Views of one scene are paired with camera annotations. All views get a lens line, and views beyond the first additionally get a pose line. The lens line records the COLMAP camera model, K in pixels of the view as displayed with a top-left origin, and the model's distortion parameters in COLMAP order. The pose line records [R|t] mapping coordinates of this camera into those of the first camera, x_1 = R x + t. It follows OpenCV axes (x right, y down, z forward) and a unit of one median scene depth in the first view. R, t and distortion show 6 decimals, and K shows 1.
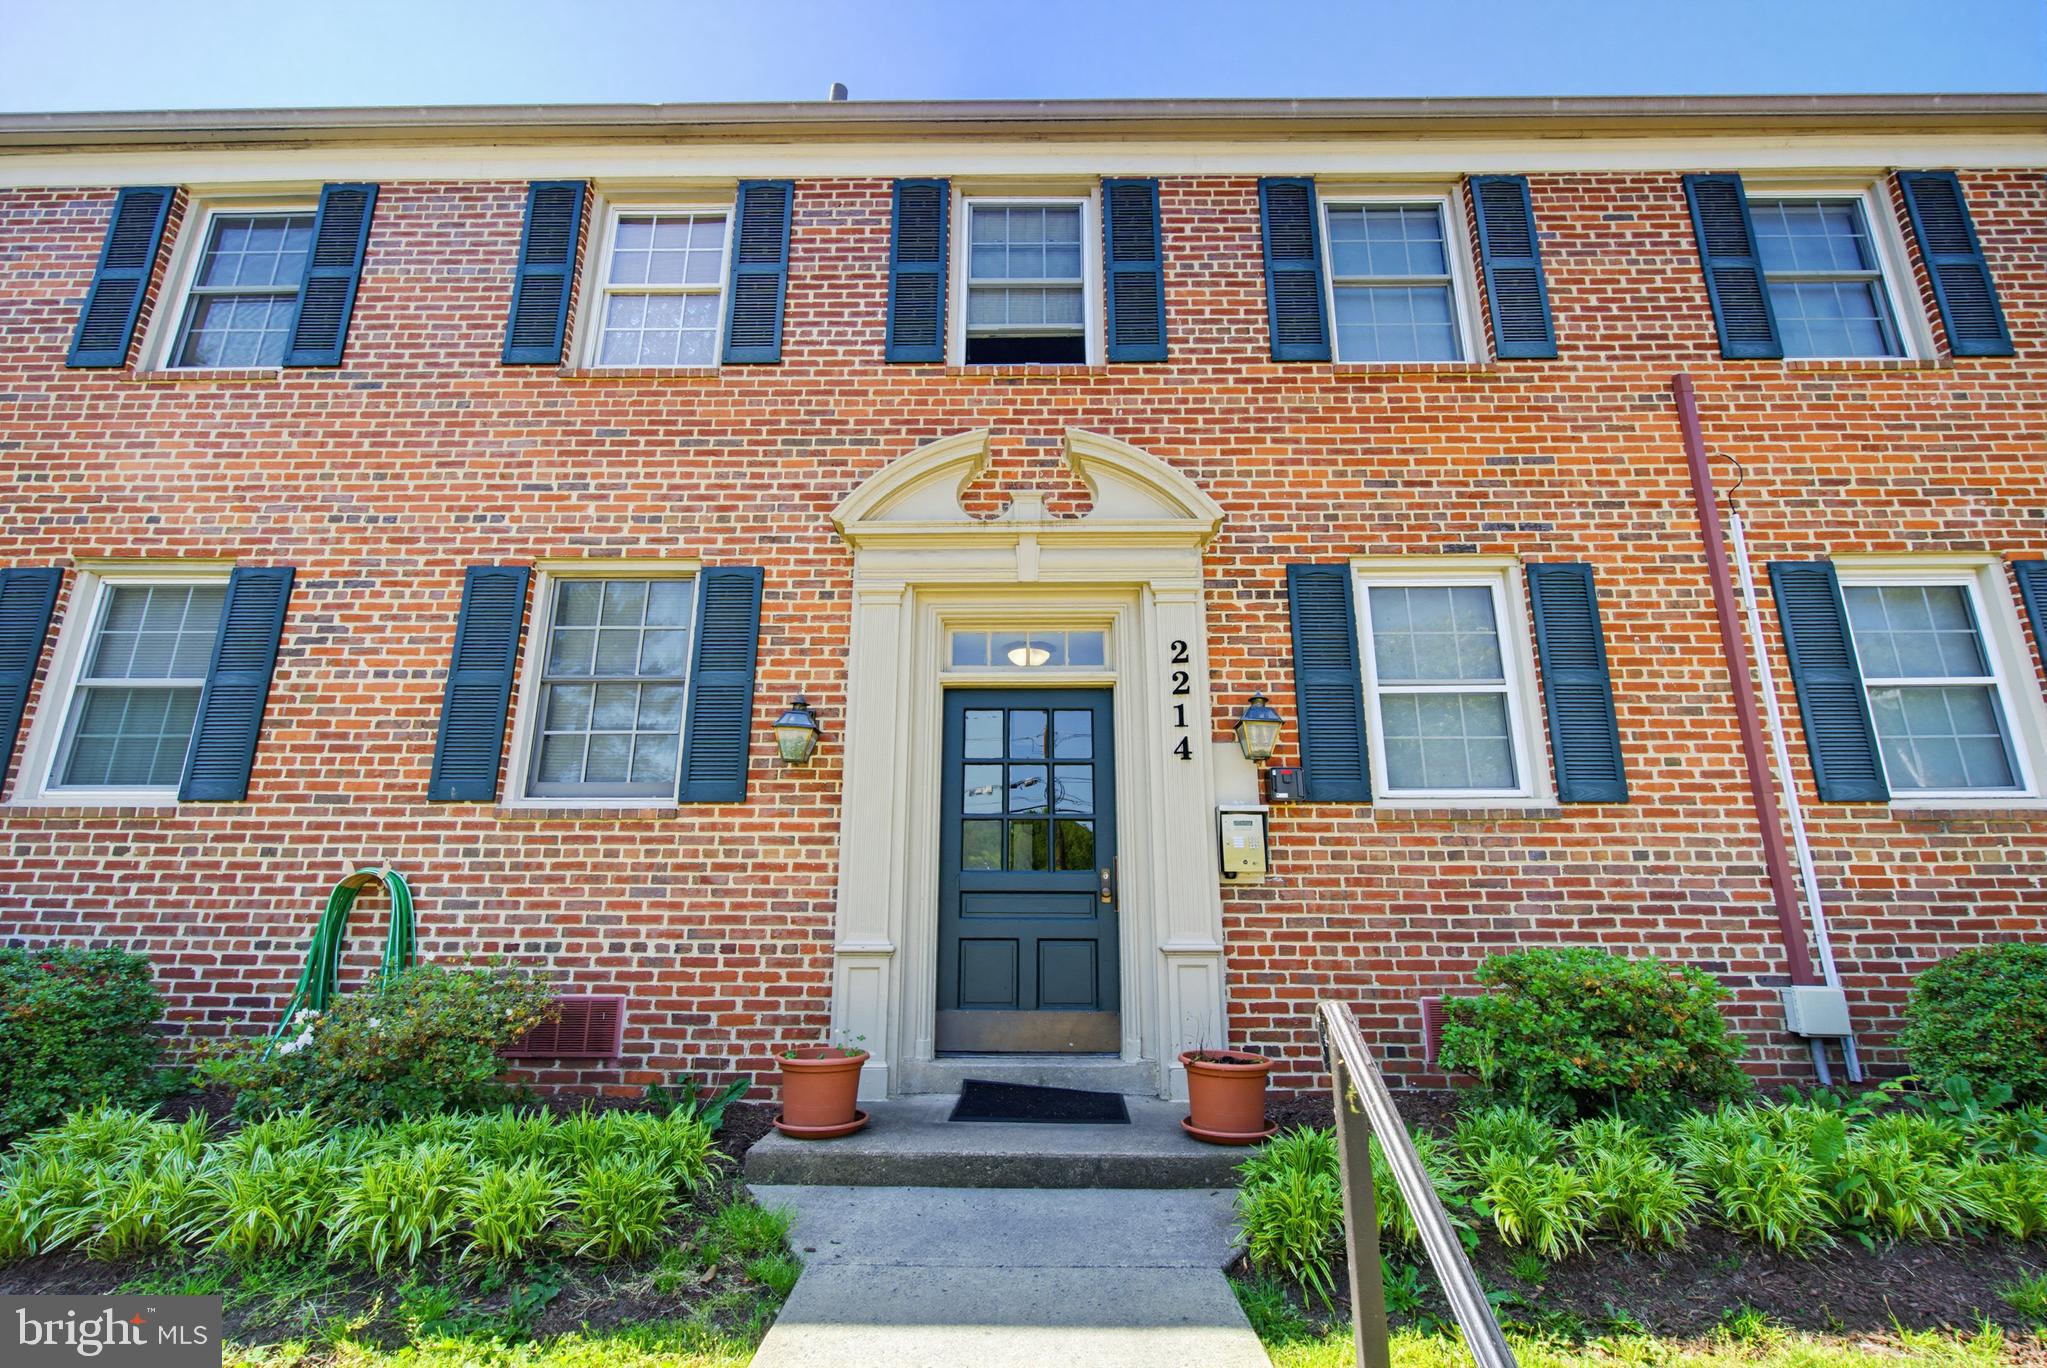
lens RADIAL K [[875.4, 0, 1023.5], [0, 875.4, 684.0], [0, 0, 1]] dist [-0.000941, -0.000038]
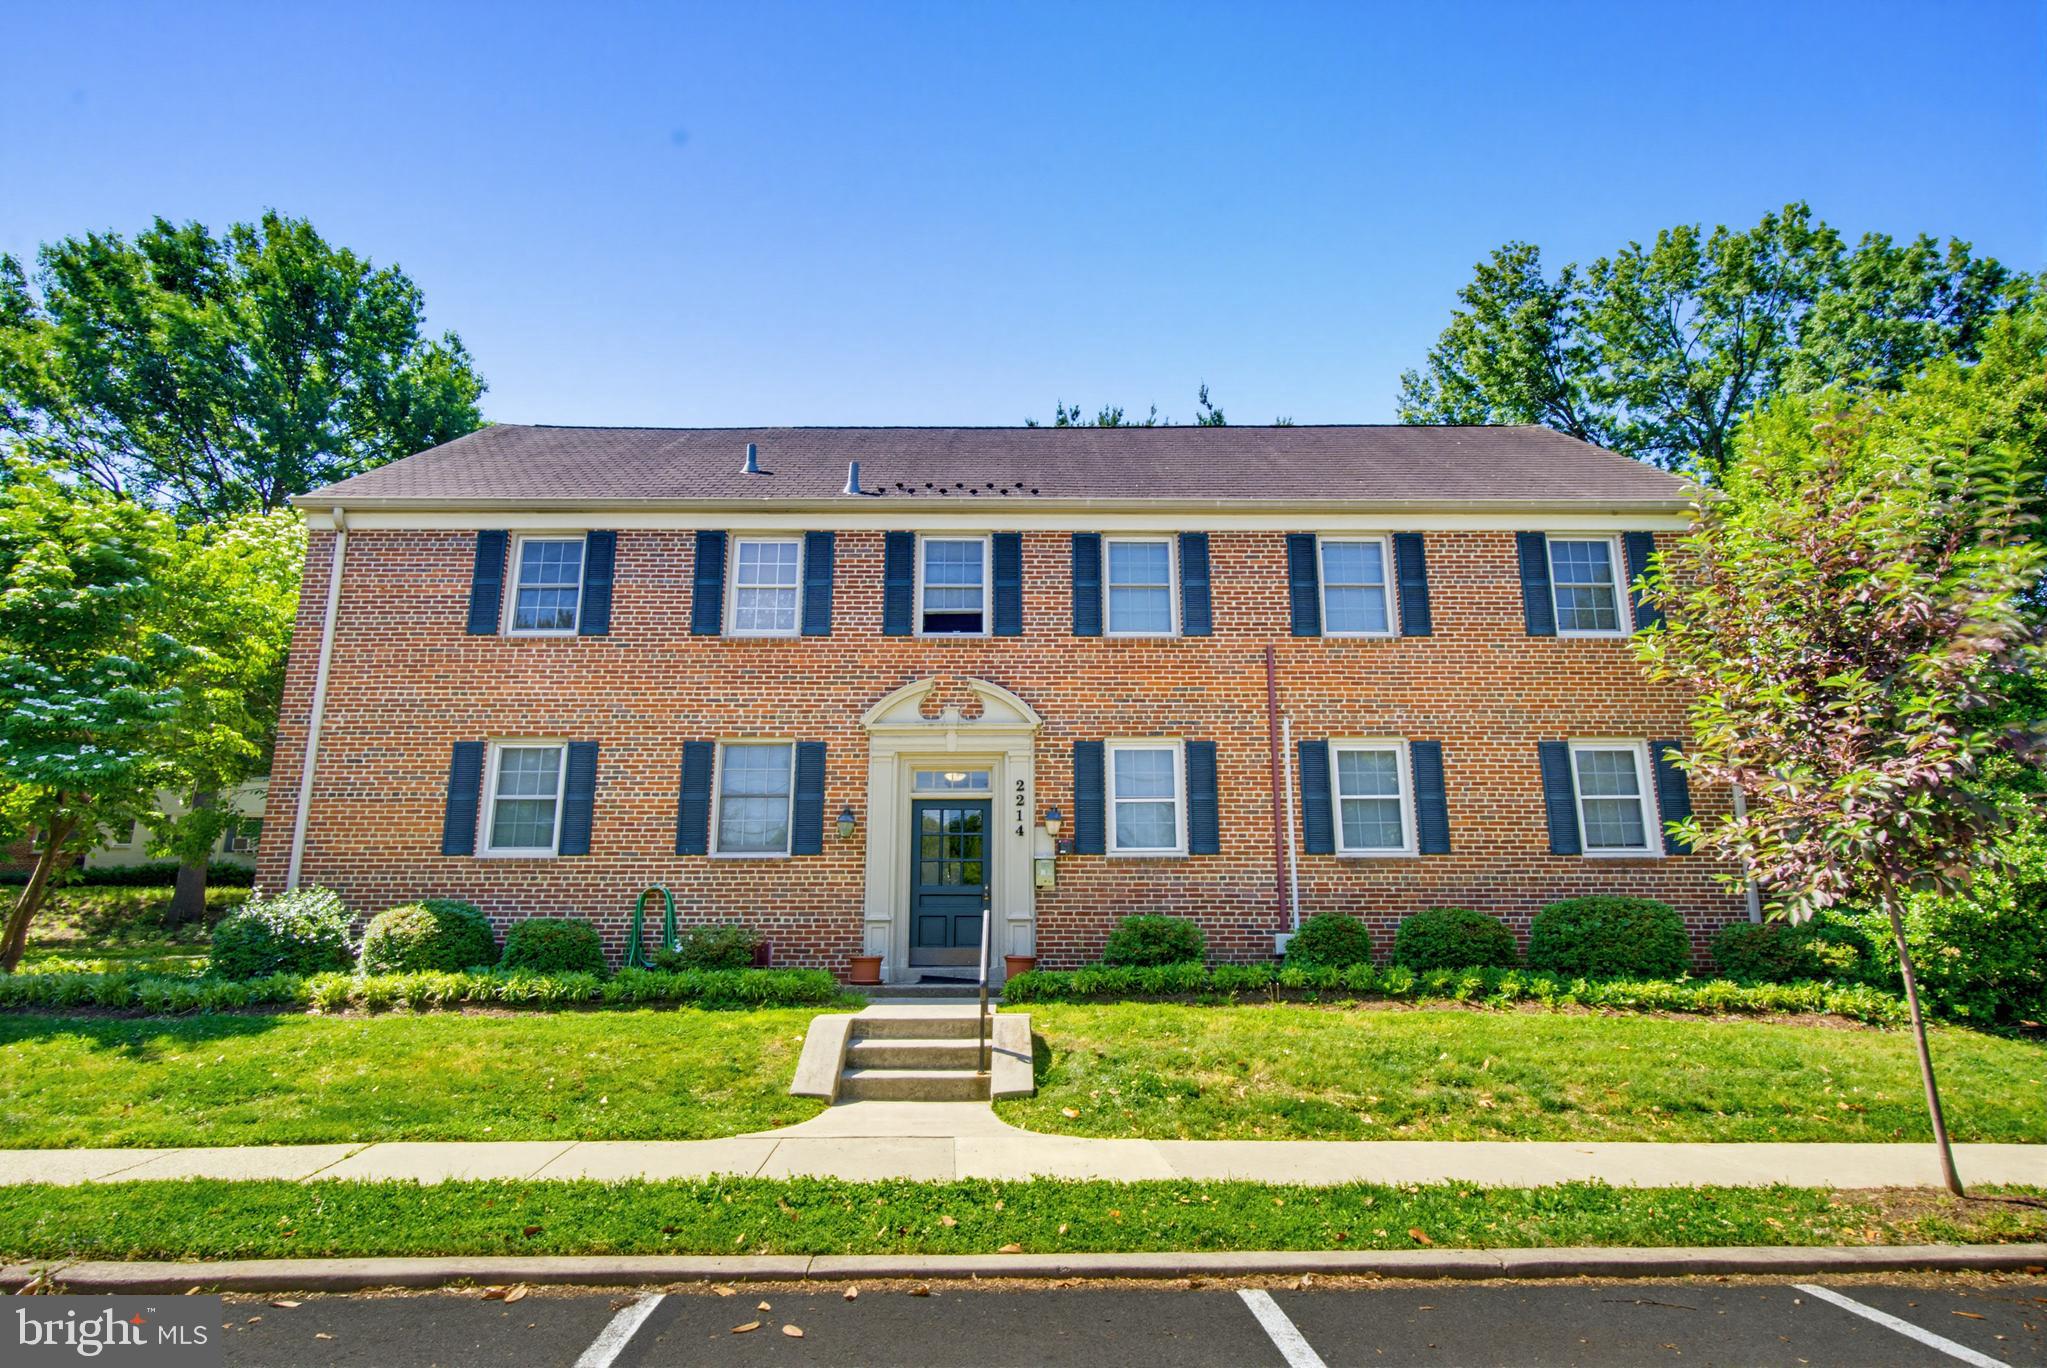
lens RADIAL K [[1057.1, 0, 1023.5], [0, 1057.1, 684.0], [0, 0, 1]] dist [0.019513, -0.000087]
pose [[0.999819, 0.000798, 0.019032, 0.130768], [-0.001294, 0.999660, 0.026038, -0.346163], [-0.019005, -0.026058, 0.999480, -1.576573]]
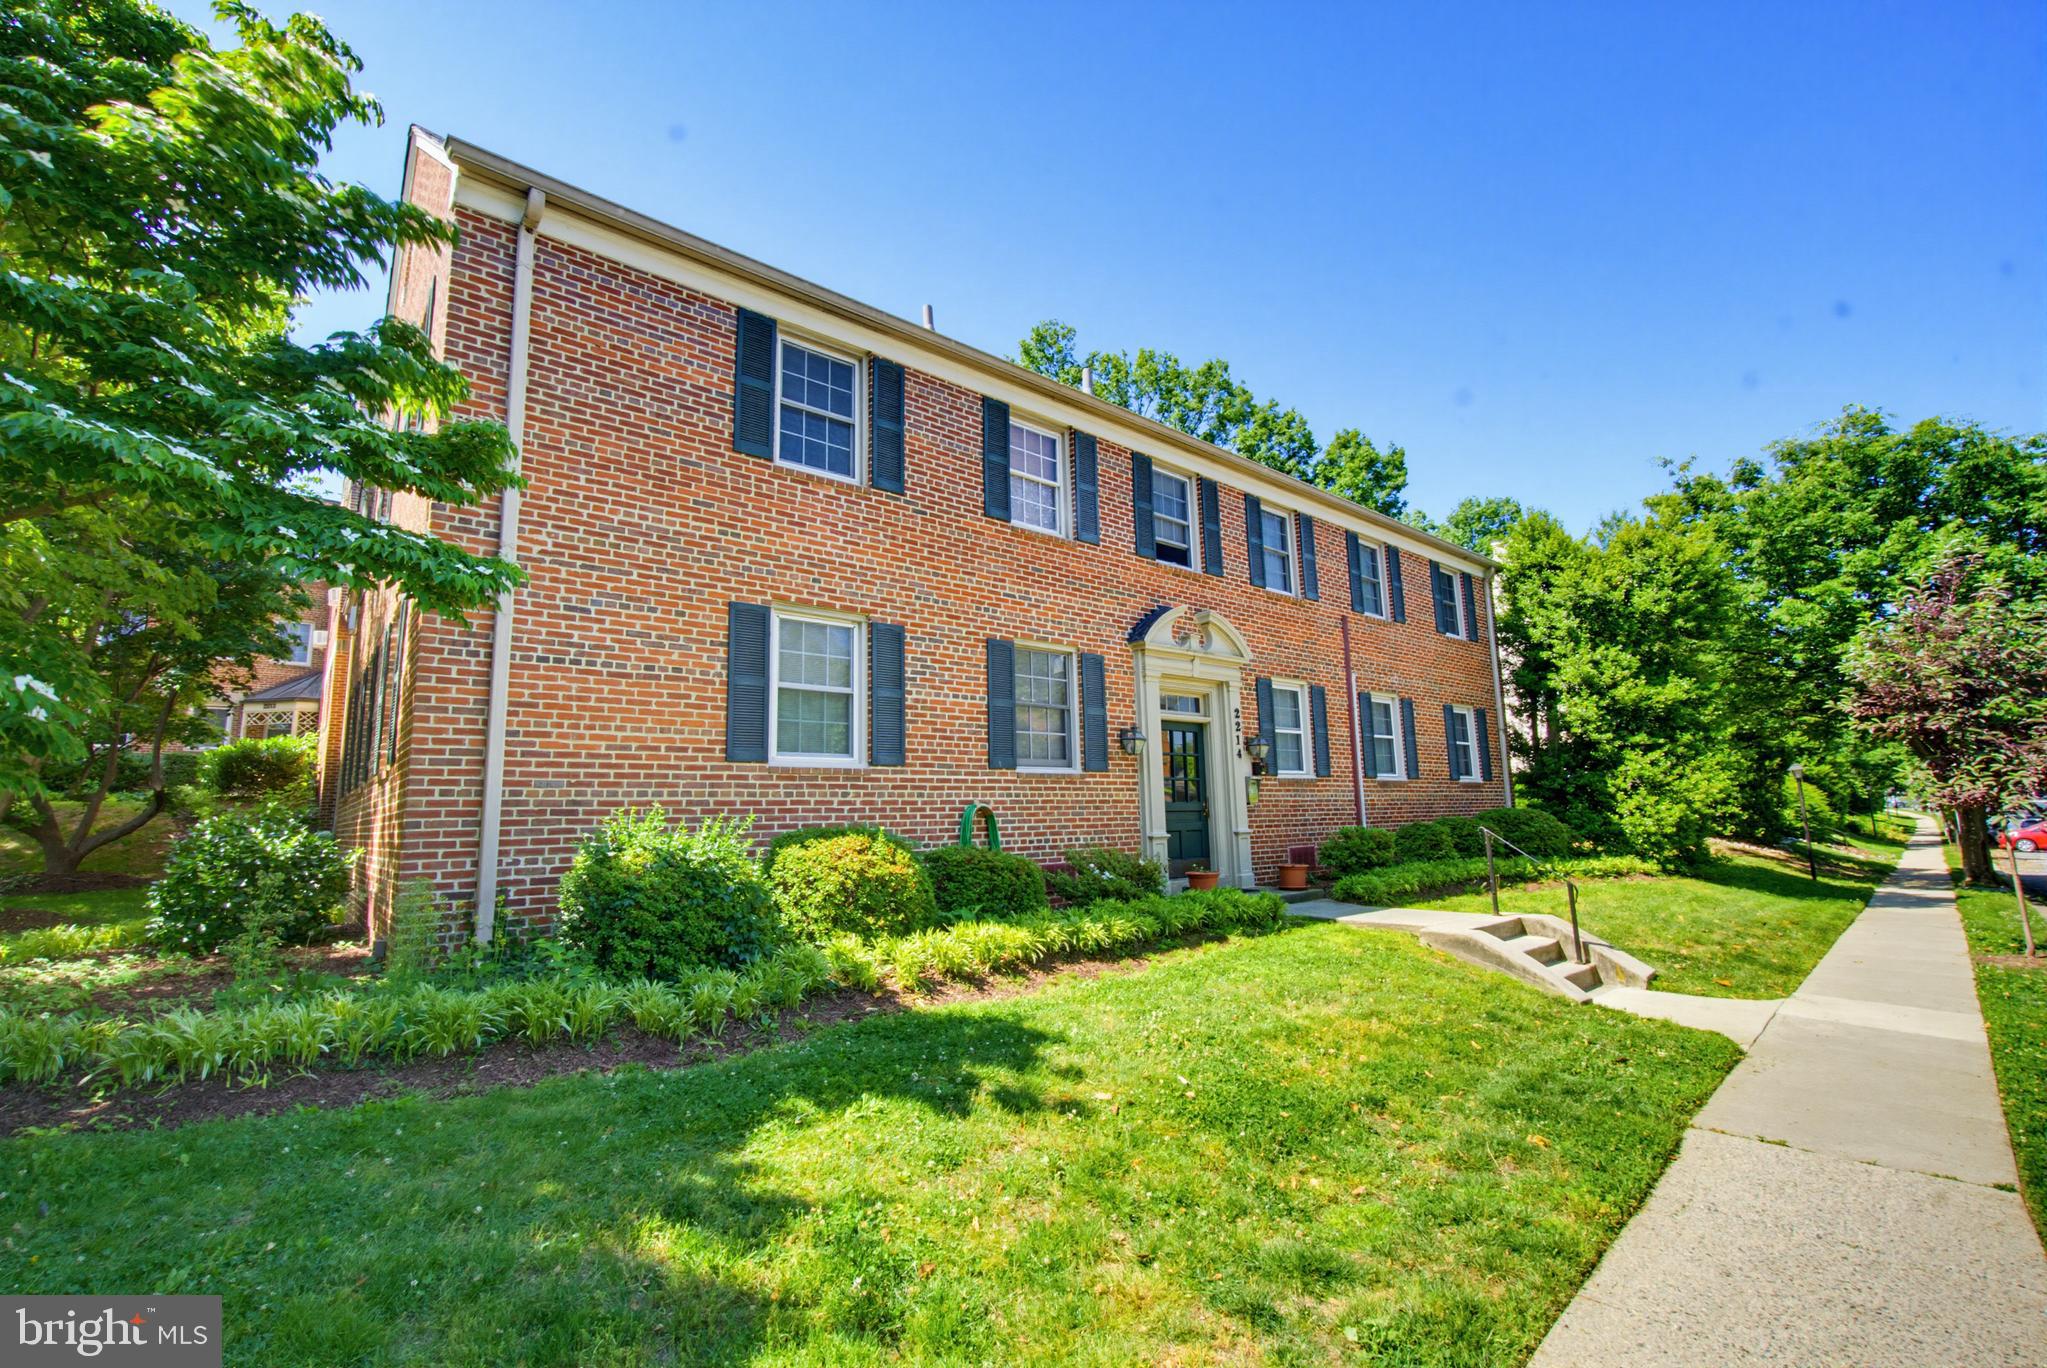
lens RADIAL K [[875.4, 0, 1023.5], [0, 875.4, 684.0], [0, 0, 1]] dist [-0.000941, -0.000038]
pose [[0.756710, 0.080526, 0.648772, -1.786493], [-0.139158, 0.989482, 0.039495, -0.125115], [-0.638768, -0.120168, 0.759957, -0.440682]]
